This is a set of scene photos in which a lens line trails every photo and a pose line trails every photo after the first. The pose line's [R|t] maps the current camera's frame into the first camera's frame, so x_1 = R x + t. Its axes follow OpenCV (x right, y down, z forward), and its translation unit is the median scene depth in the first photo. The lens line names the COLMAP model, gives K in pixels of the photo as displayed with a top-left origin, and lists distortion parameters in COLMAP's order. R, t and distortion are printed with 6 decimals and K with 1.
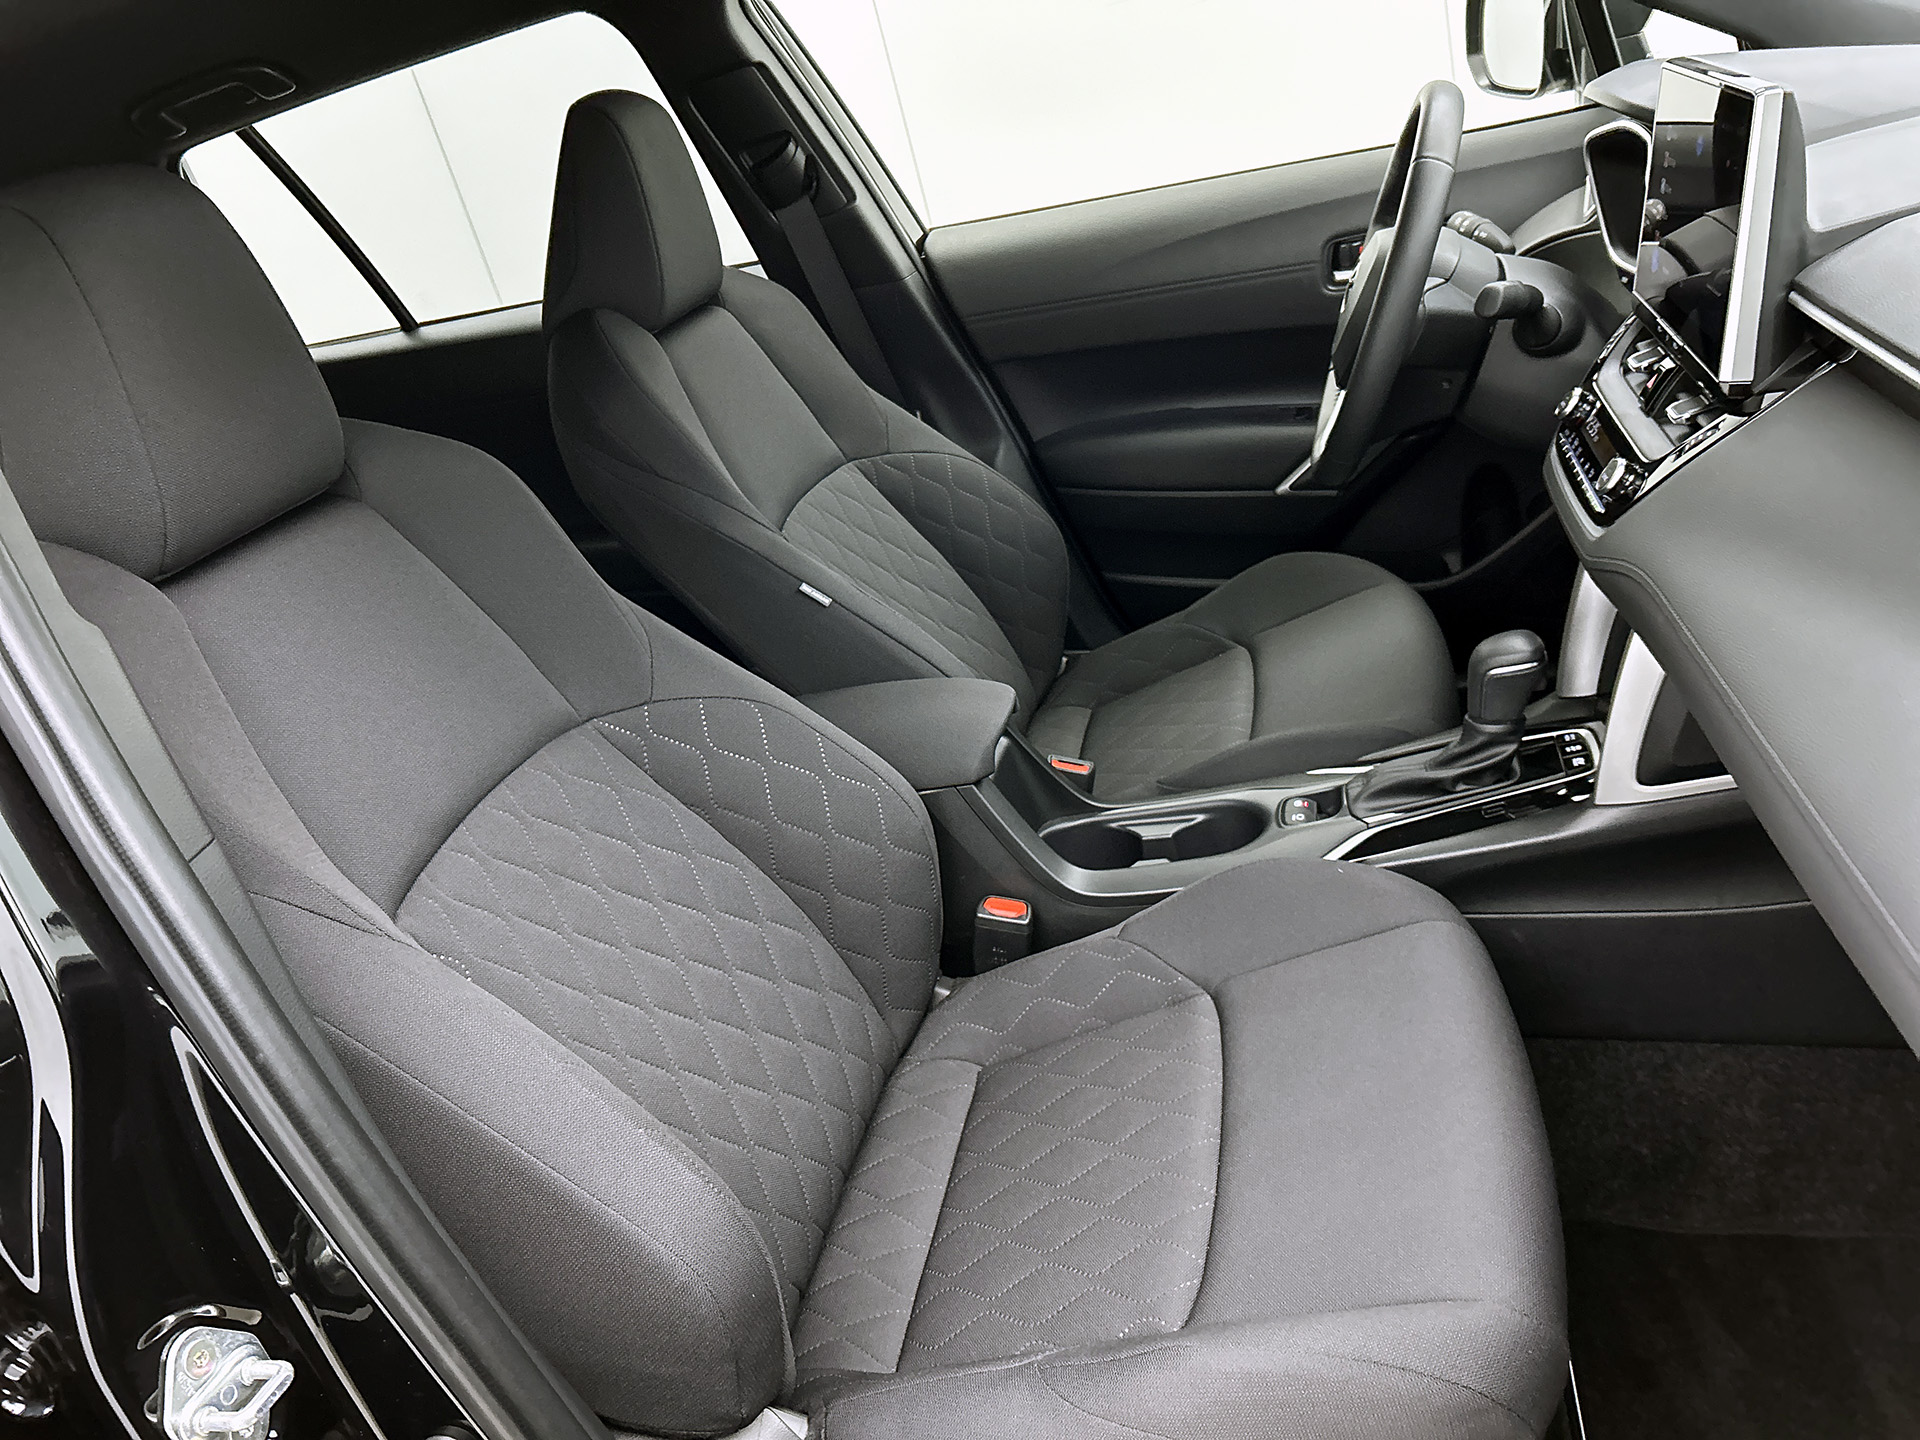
lens RADIAL K [[1435.4, 0, 960.0], [0, 1435.4, 720.0], [0, 0, 1]] dist [0.015887, -0.001357]
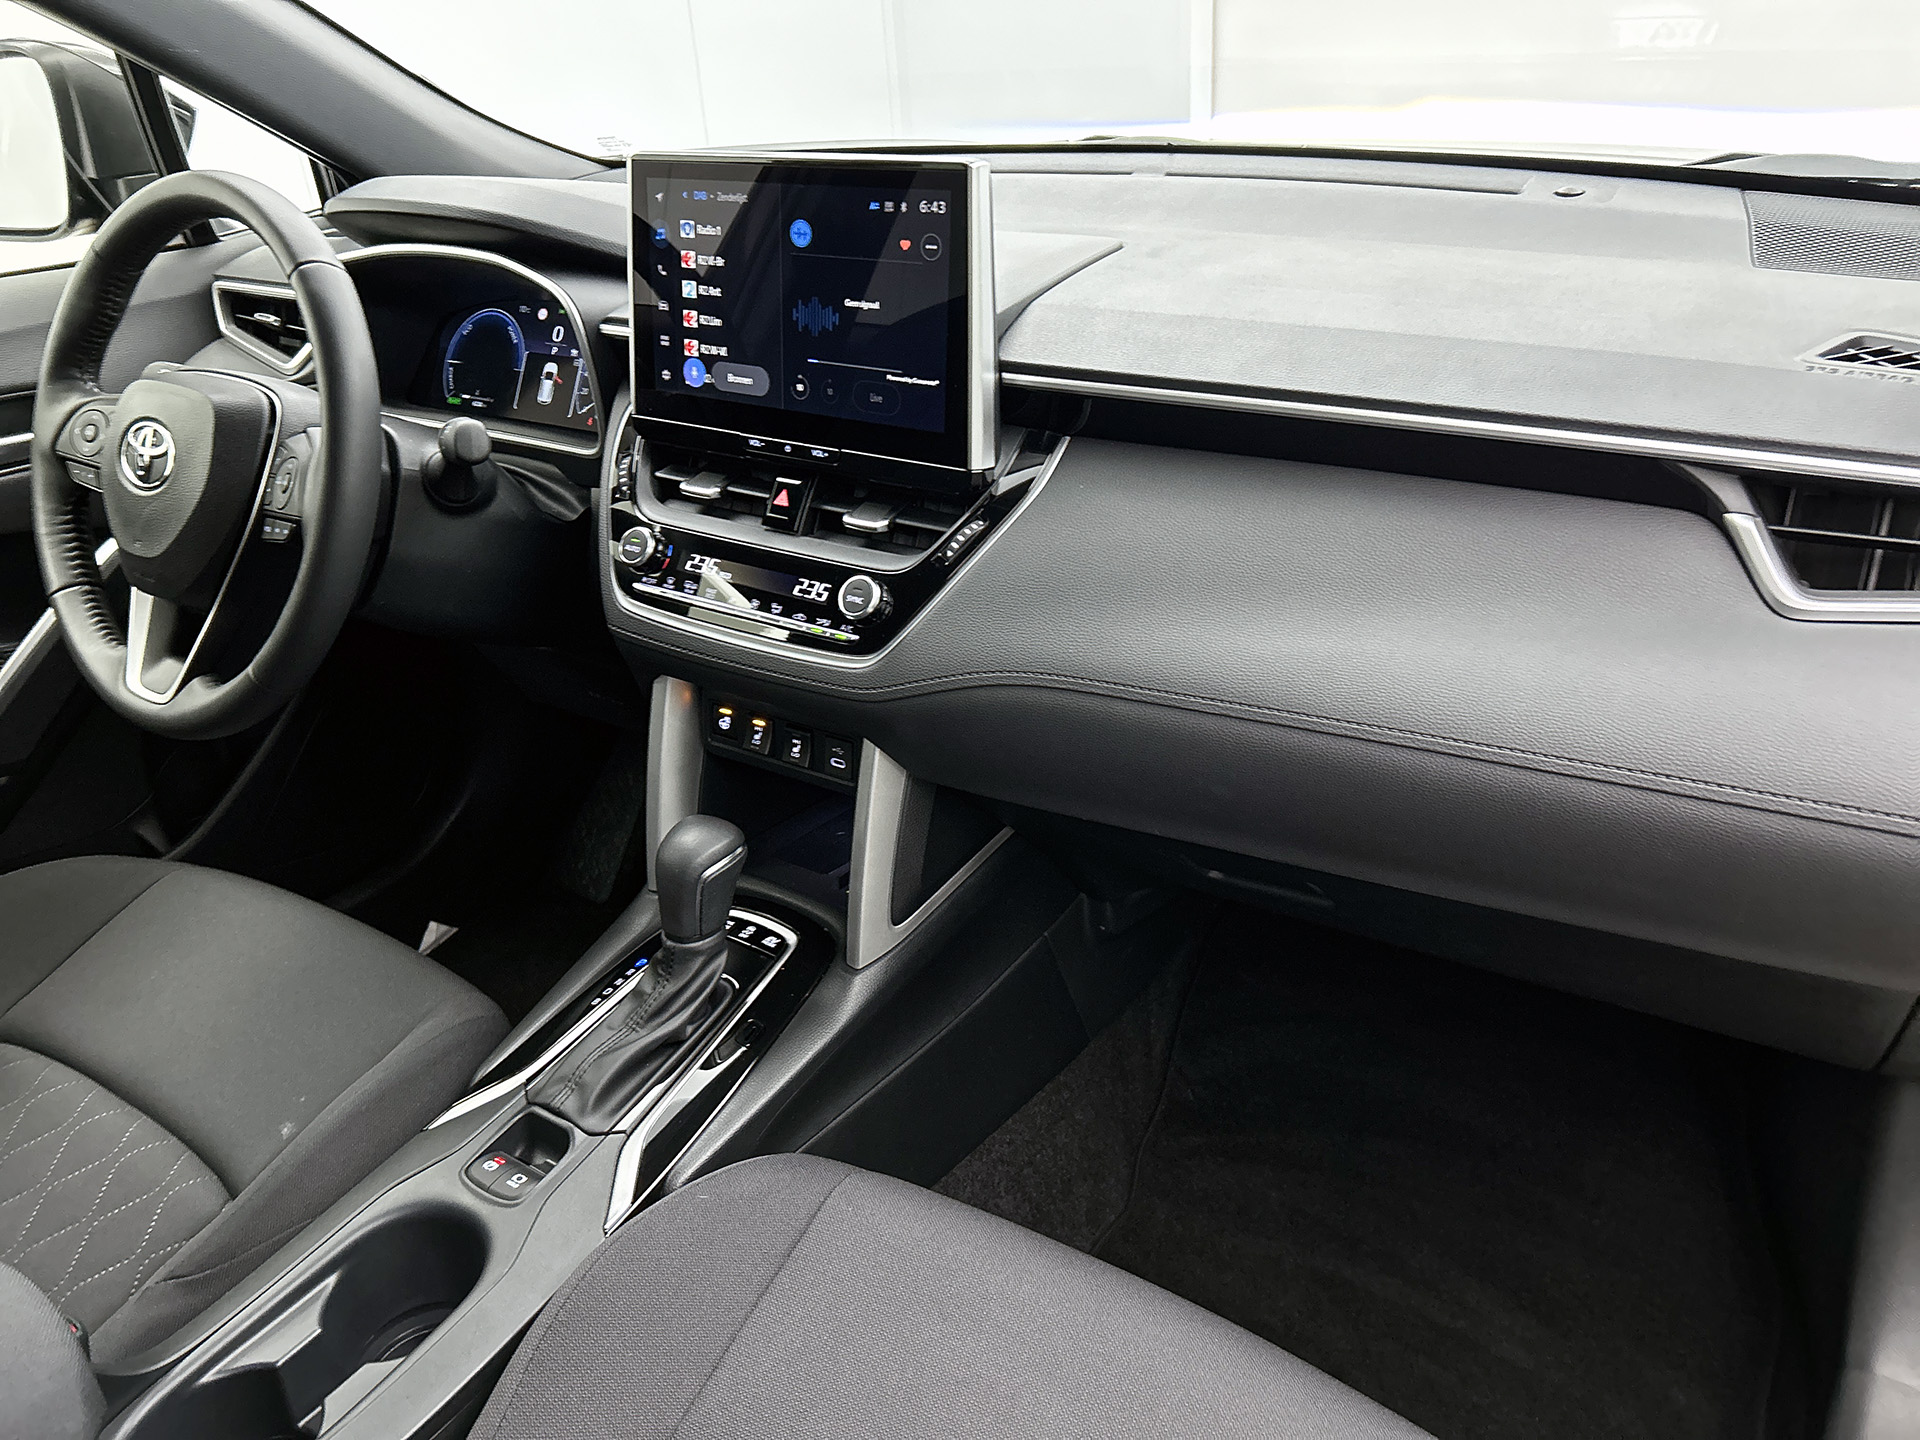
lens RADIAL K [[1435.4, 0, 960.0], [0, 1435.4, 720.0], [0, 0, 1]] dist [0.015887, -0.001357]
pose [[0.389291, -0.225720, 0.893030, -0.231893], [0.355472, 0.931221, 0.080415, -0.110108], [-0.849760, 0.286142, 0.442753, 0.439576]]
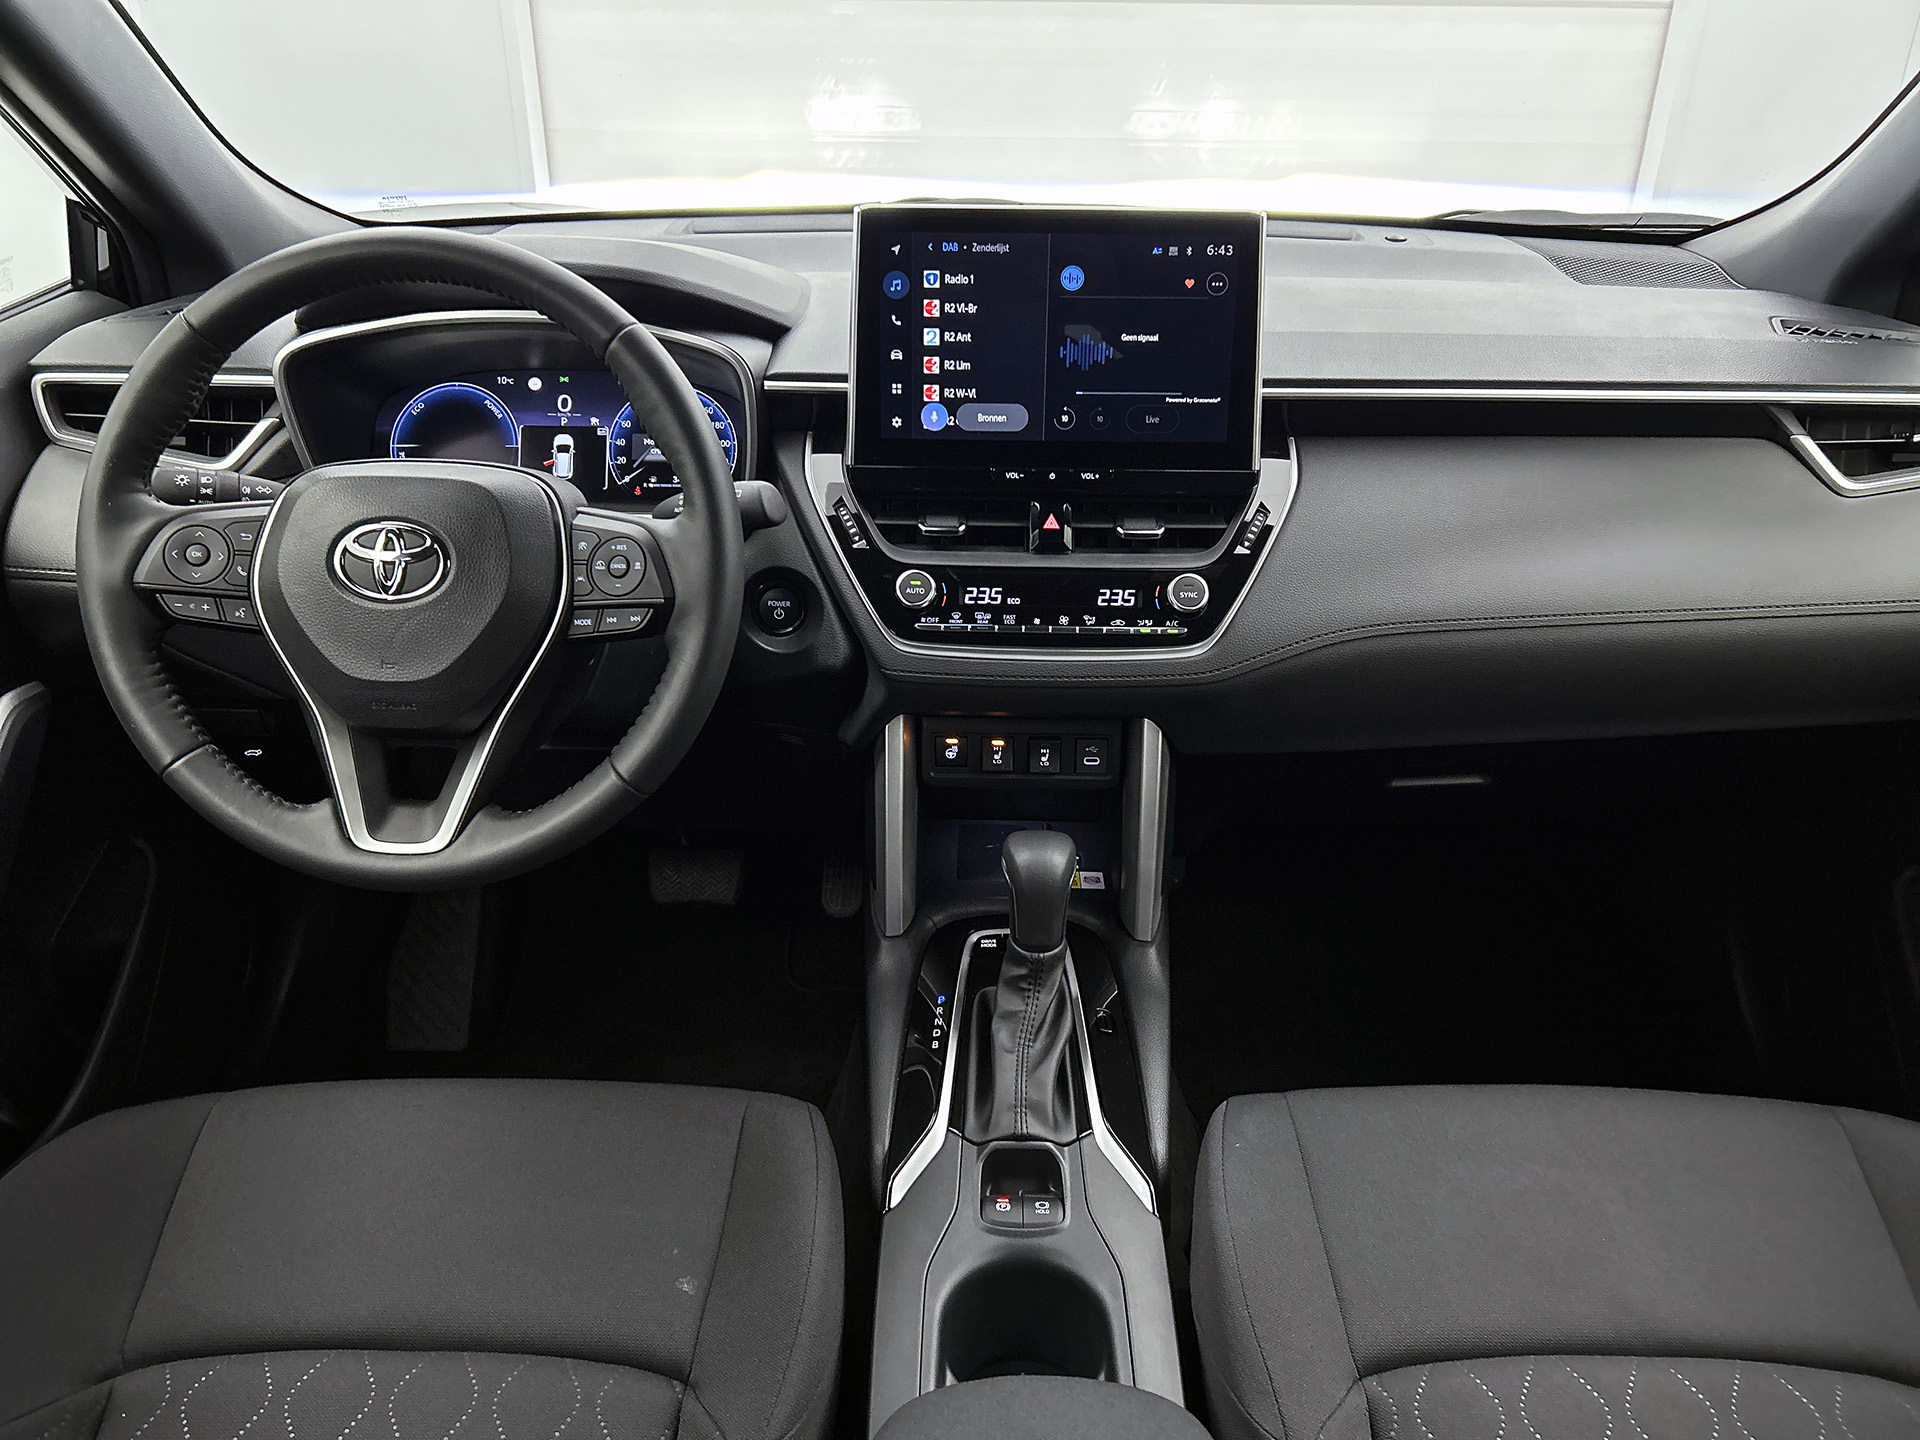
lens RADIAL K [[1430.8, 0, 960.0], [0, 1430.8, 720.0], [0, 0, 1]] dist [0.073268, -0.124316]
pose [[-0.177313, -0.207857, 0.961954, -0.352427], [0.449068, 0.852666, 0.267017, -0.312594], [-0.875727, 0.479329, -0.057847, 0.910997]]
